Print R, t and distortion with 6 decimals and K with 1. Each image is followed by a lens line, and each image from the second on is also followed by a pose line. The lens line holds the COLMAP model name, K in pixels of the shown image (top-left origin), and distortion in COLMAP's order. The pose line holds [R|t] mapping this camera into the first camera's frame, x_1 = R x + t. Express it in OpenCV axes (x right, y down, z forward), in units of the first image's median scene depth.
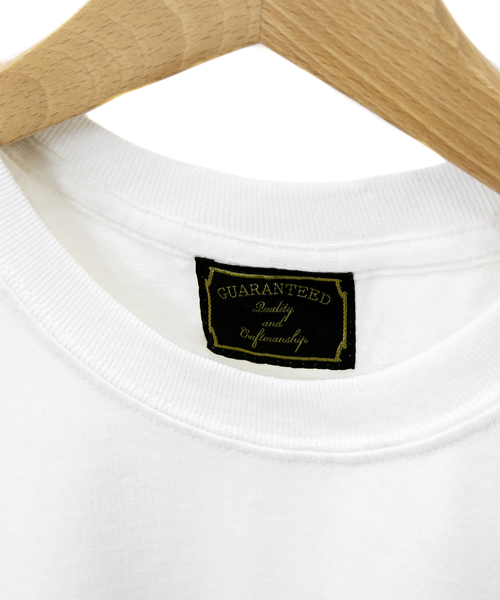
lens RADIAL K [[1583.6, 0, 250.7], [0, 1583.6, 299.3], [0, 0, 1]] dist [0.112349, 0.000000]
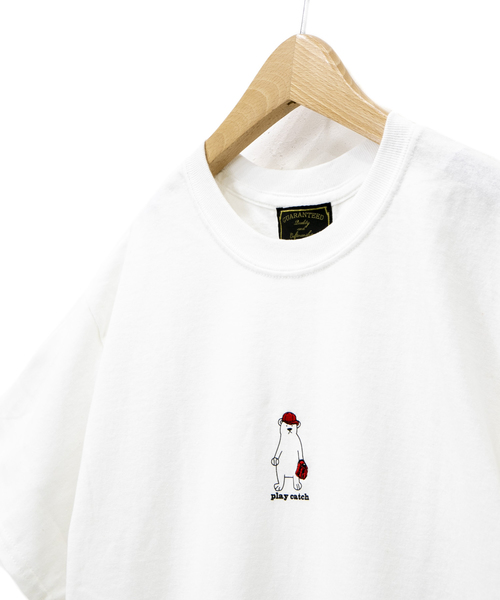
lens RADIAL K [[1583.6, 0, 249.5], [0, 1583.6, 300.0], [0, 0, 1]] dist [0.112349, 0.000000]
pose [[0.936625, -0.037205, -0.348353, 0.818165], [-0.187052, 0.787644, -0.587051, 1.614602], [0.296219, 0.615007, 0.730767, -0.793830]]
